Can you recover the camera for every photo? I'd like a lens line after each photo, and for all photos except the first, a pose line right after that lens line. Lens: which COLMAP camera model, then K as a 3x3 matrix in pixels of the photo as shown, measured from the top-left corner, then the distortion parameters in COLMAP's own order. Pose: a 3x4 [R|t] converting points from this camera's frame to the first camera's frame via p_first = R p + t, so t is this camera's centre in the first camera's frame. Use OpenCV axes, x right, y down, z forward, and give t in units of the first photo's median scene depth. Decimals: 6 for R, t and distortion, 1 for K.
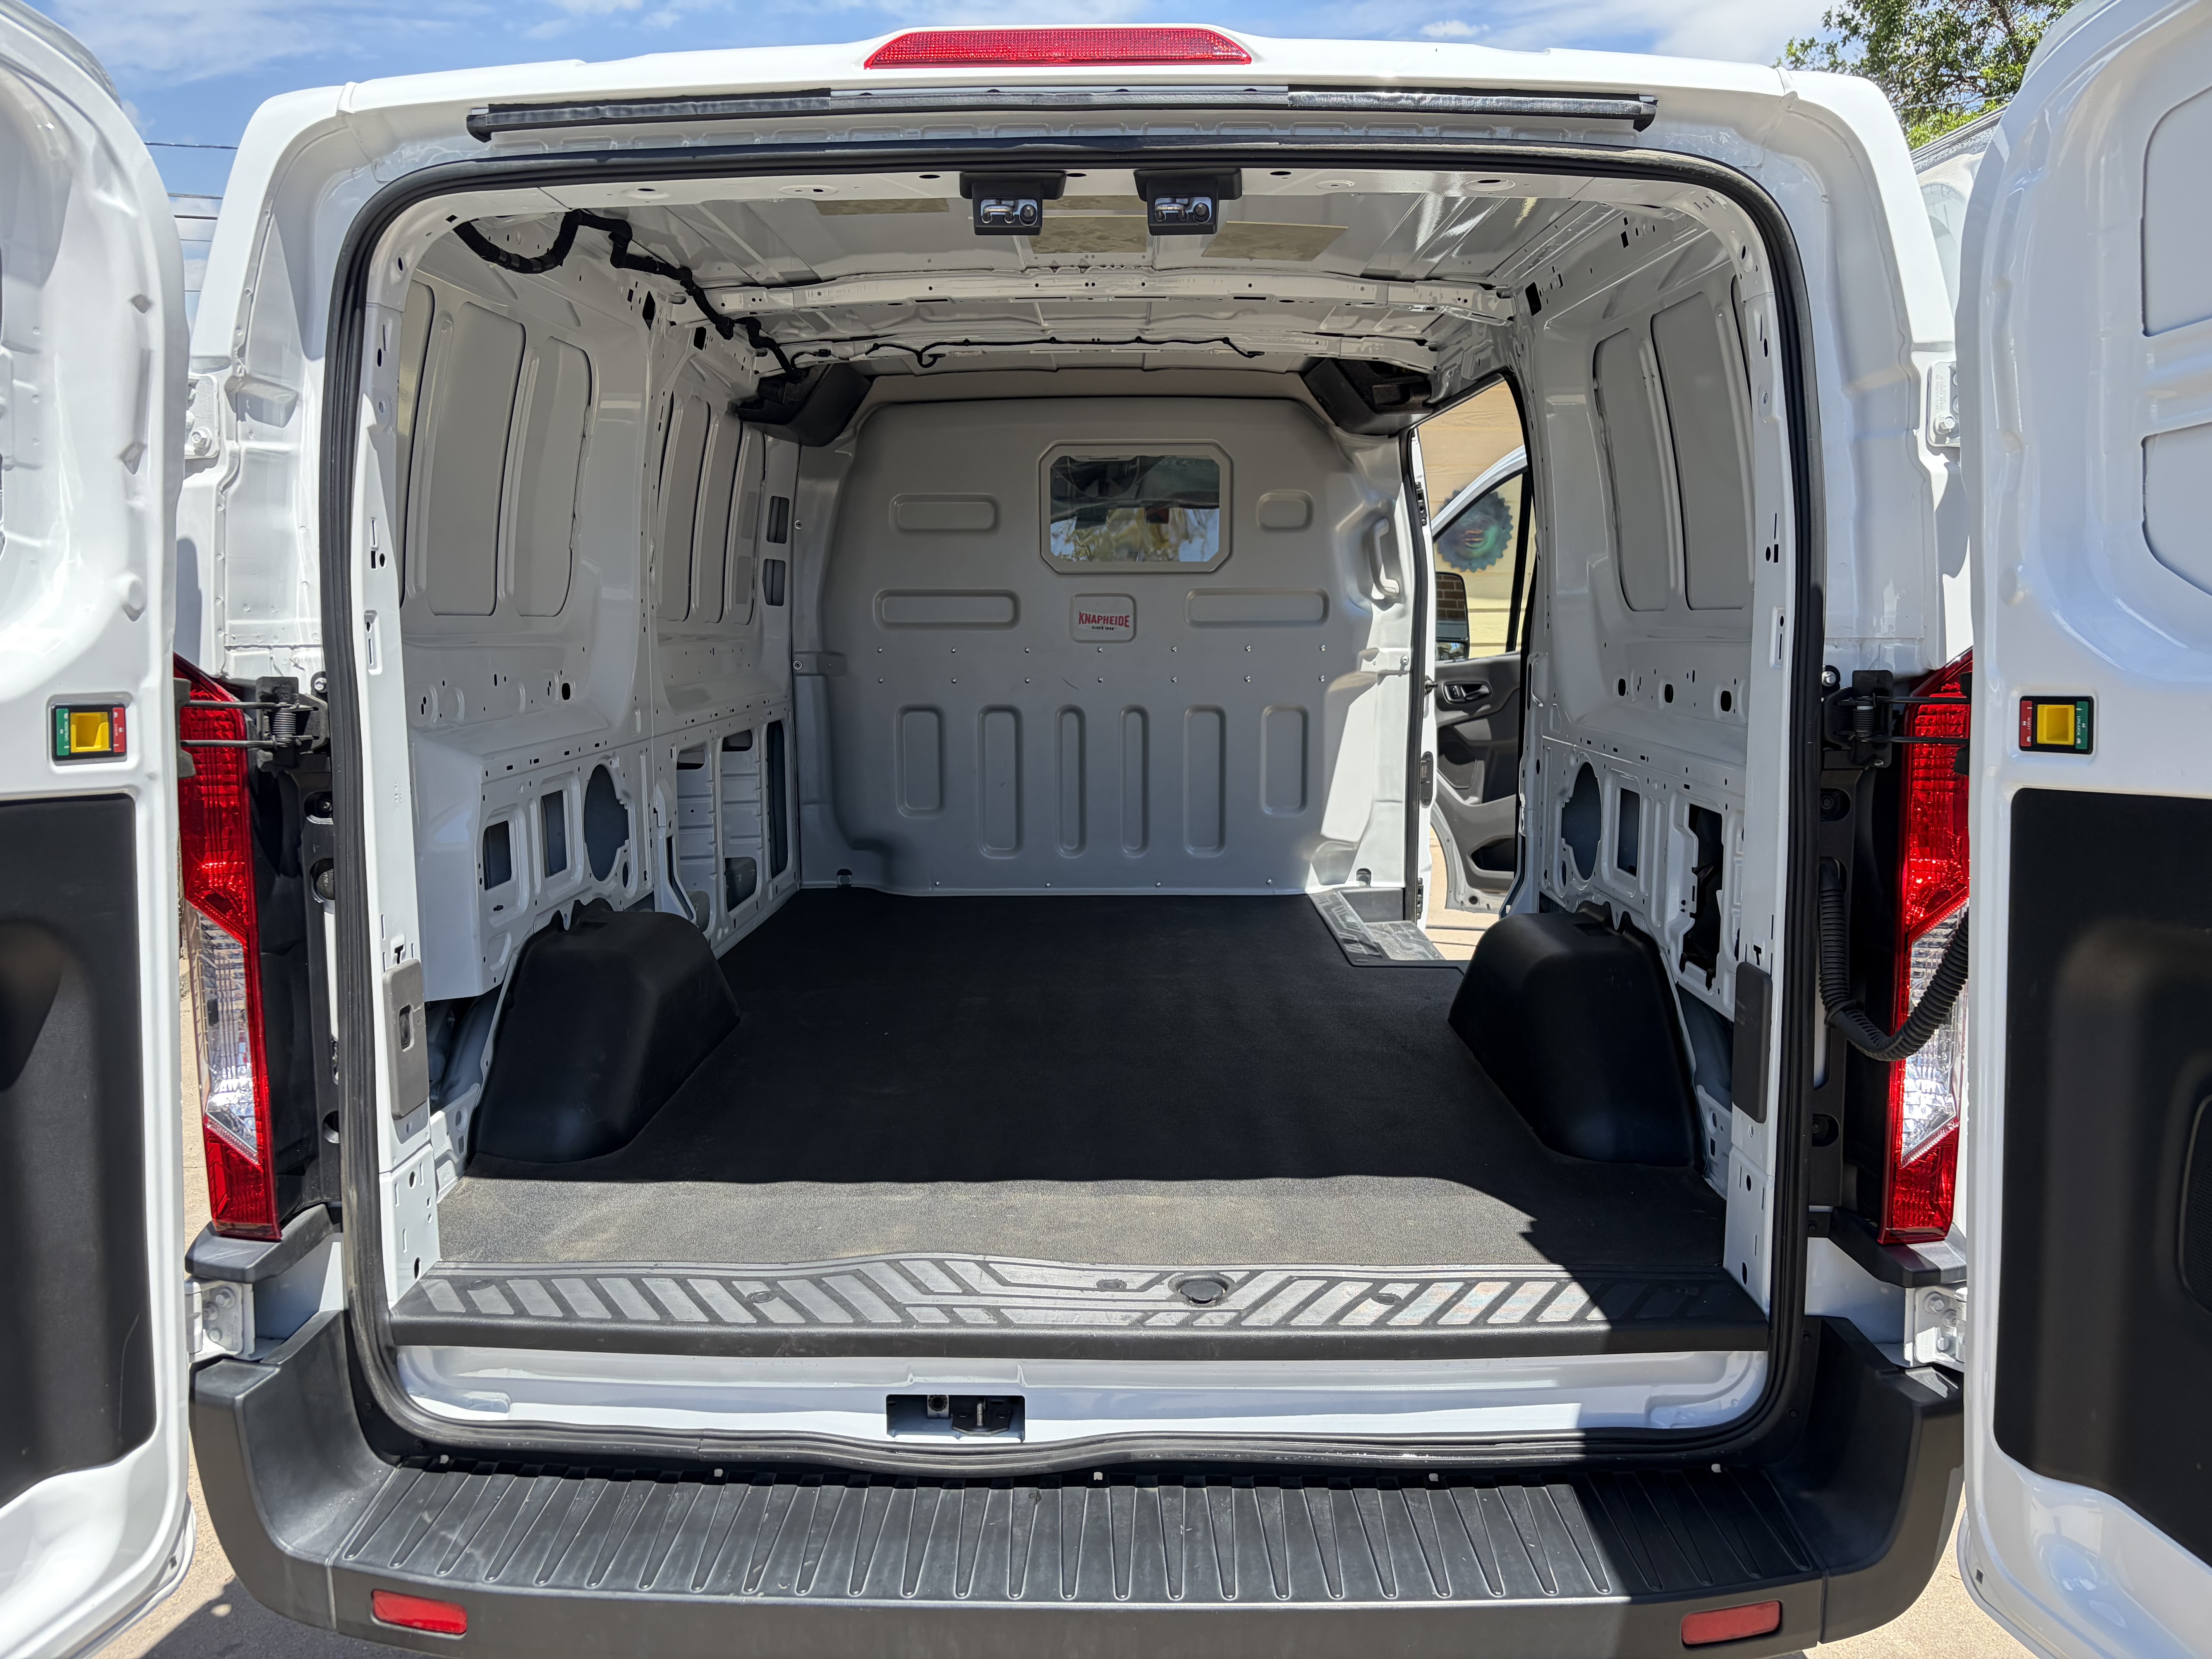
lens RADIAL K [[1681.4, 0, 1101.2], [0, 1681.4, 817.0], [0, 0, 1]] dist [0.054052, -0.053893]
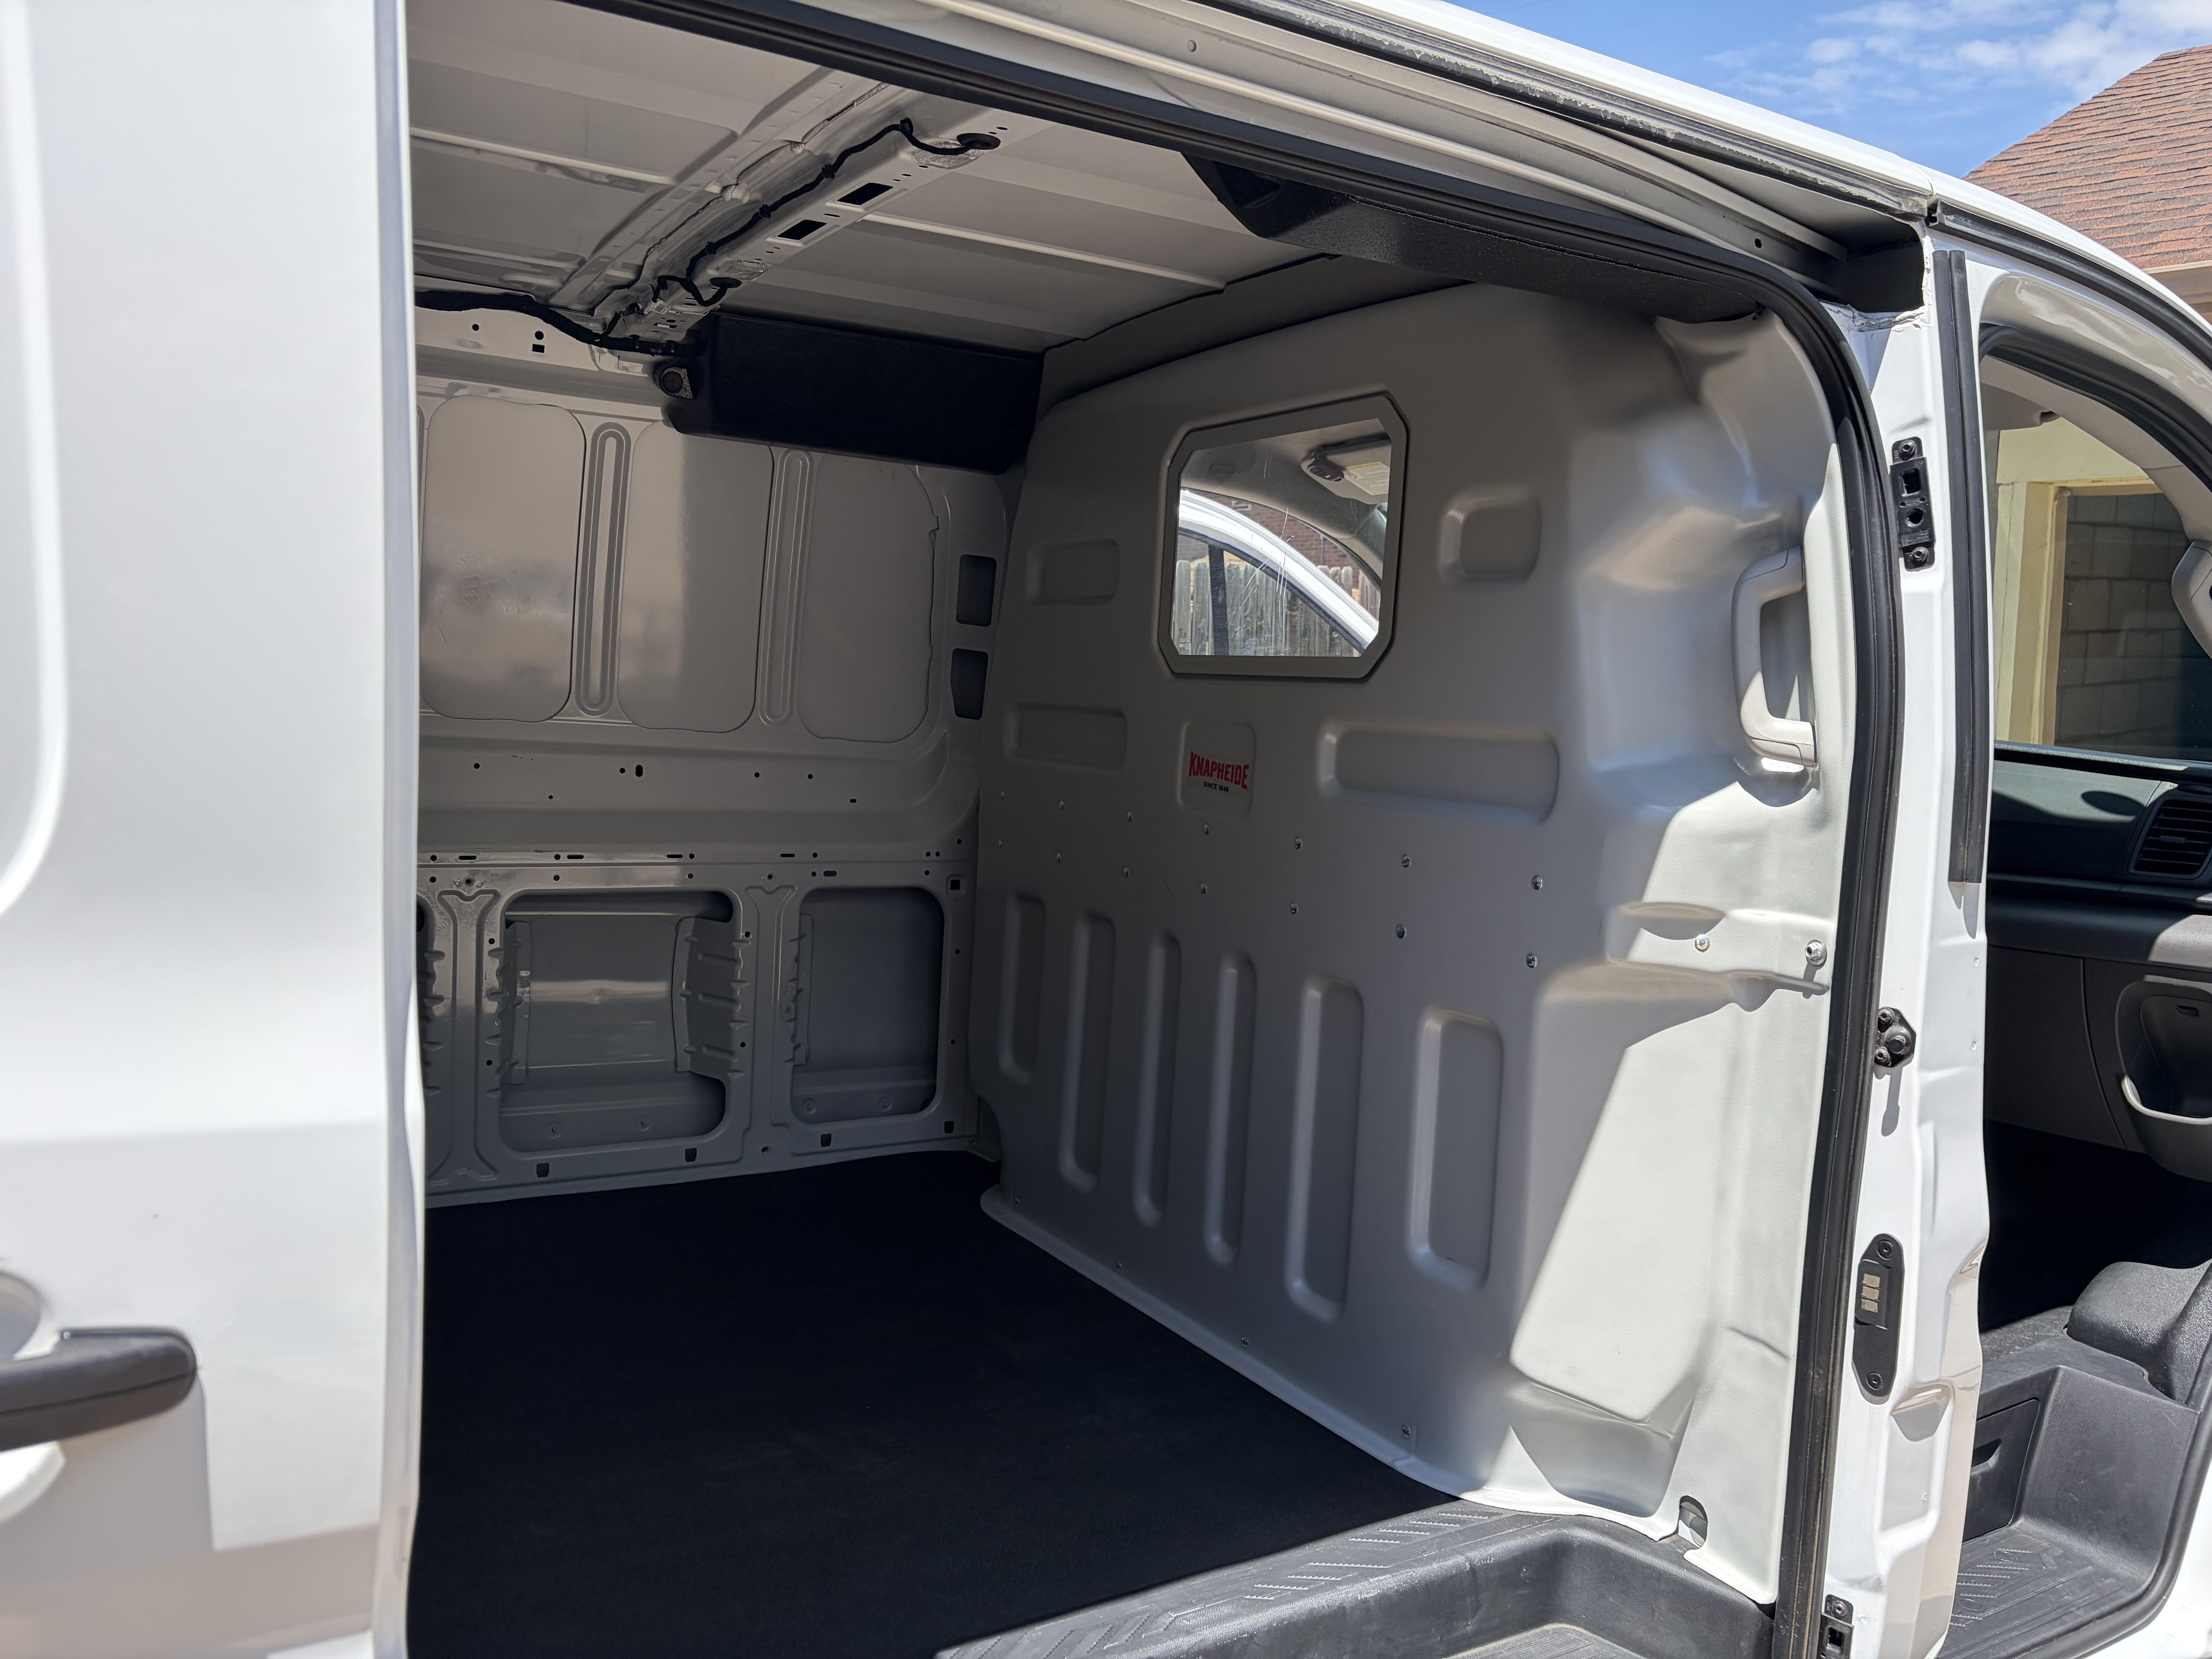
lens RADIAL K [[1681.4, 0, 1101.2], [0, 1681.4, 817.0], [0, 0, 1]] dist [0.054052, -0.053893]
pose [[0.530949, 0.091887, -0.842407, 0.391950], [-0.156372, 0.987656, 0.009173, -0.100756], [0.832851, 0.126859, 0.538763, 0.688250]]
